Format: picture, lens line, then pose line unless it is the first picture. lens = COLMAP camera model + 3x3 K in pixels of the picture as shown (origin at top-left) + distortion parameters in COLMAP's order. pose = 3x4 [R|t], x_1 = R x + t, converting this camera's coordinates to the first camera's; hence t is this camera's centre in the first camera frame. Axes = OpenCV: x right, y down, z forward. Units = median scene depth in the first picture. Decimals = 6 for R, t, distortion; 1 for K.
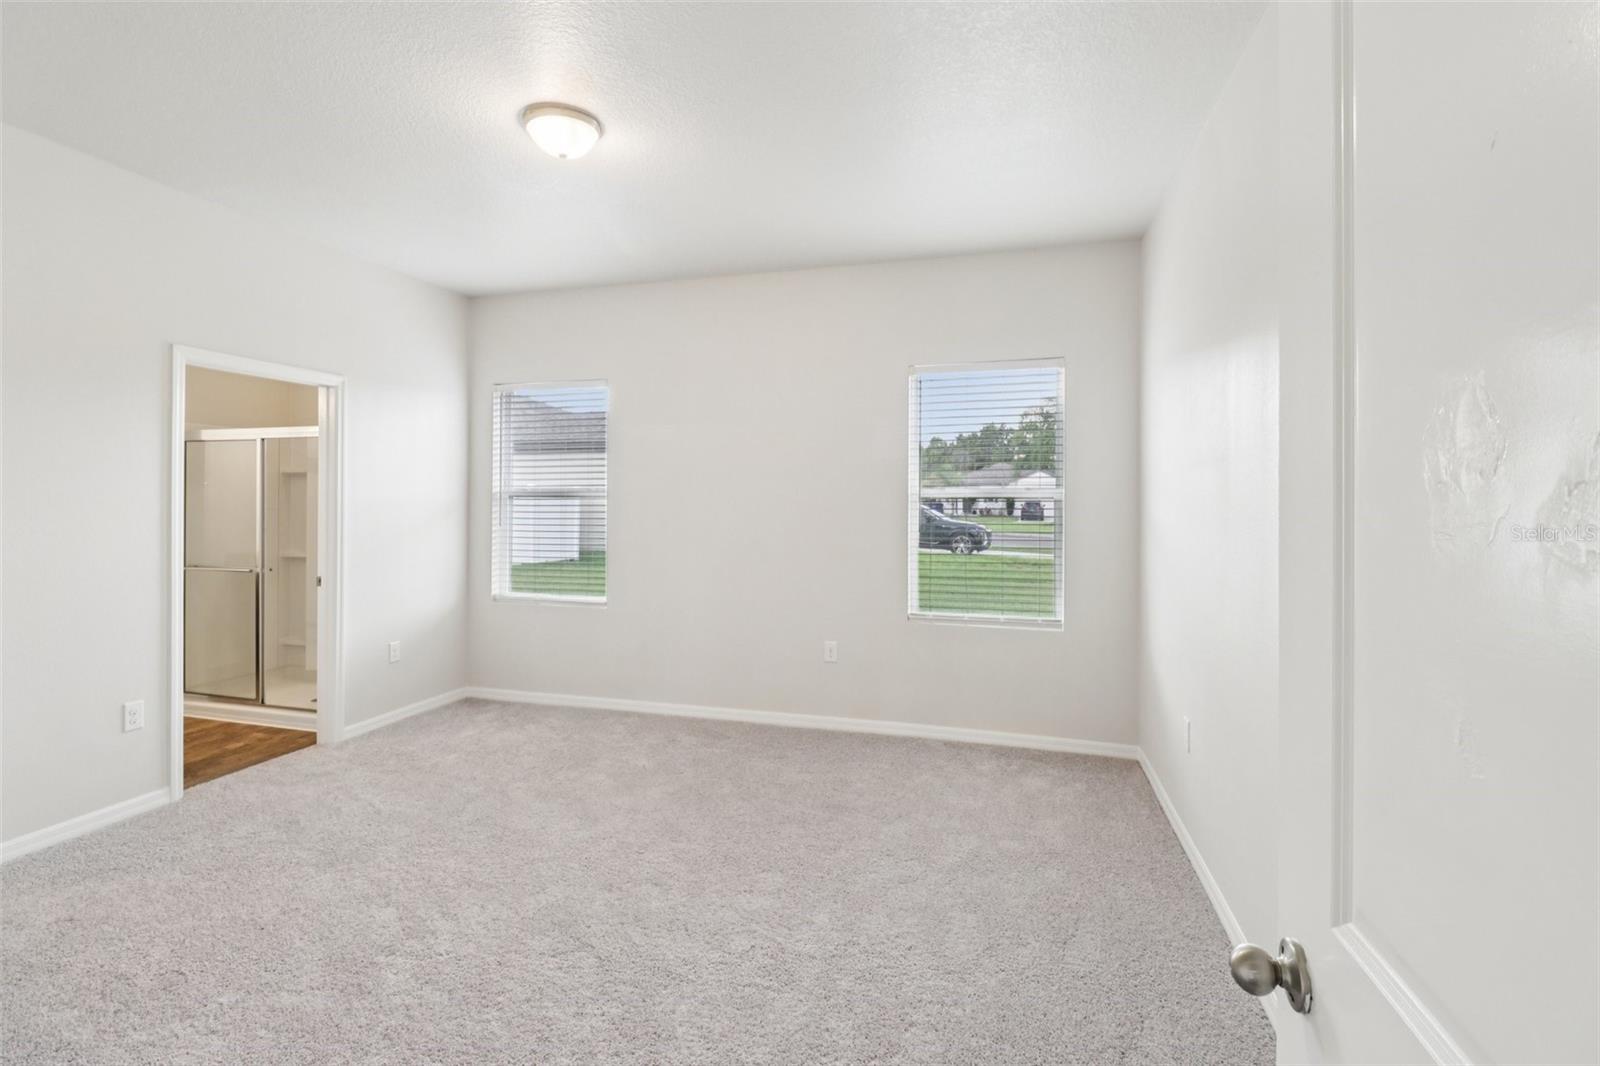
lens RADIAL K [[748.7, 0, 793.9], [0, 748.7, 503.1], [0, 0, 1]] dist [-0.009197, -0.000744]
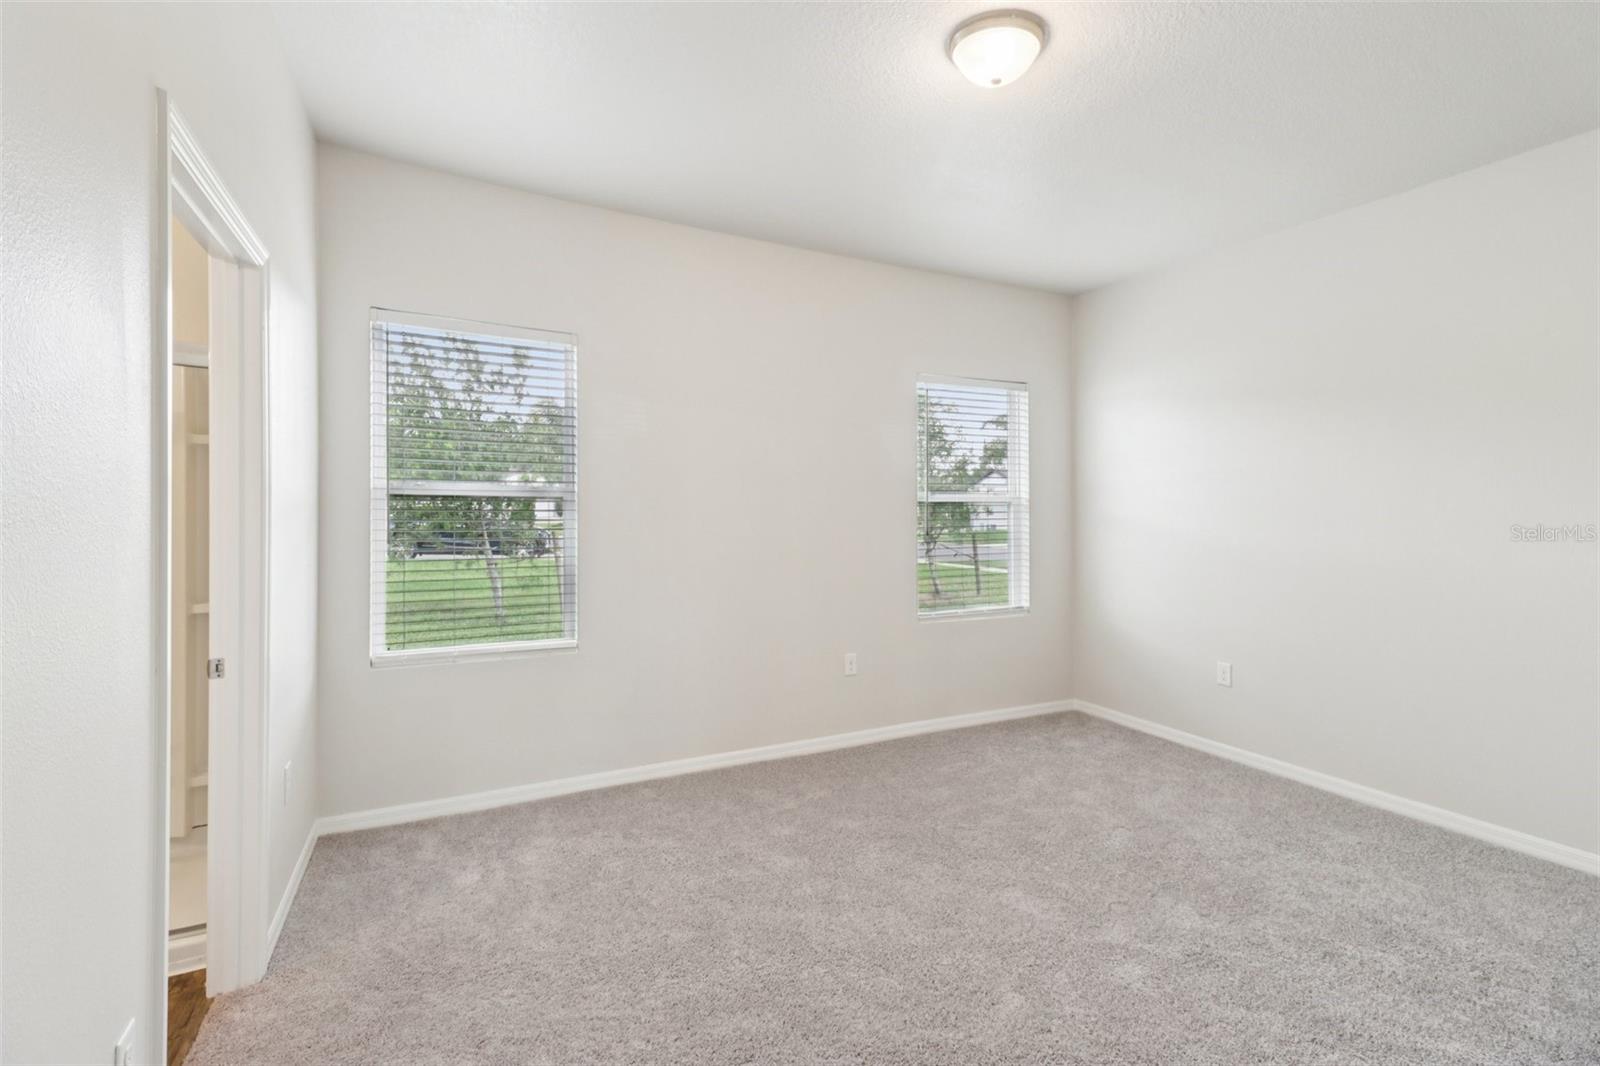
lens RADIAL K [[749.9, 0, 805.4], [0, 749.9, 496.3], [0, 0, 1]] dist [-0.001303, -0.000408]
pose [[0.715421, 0.007775, 0.698651, -0.682650], [-0.002543, 0.999960, -0.008524, -0.005132], [-0.698689, 0.004321, 0.715412, 0.379649]]
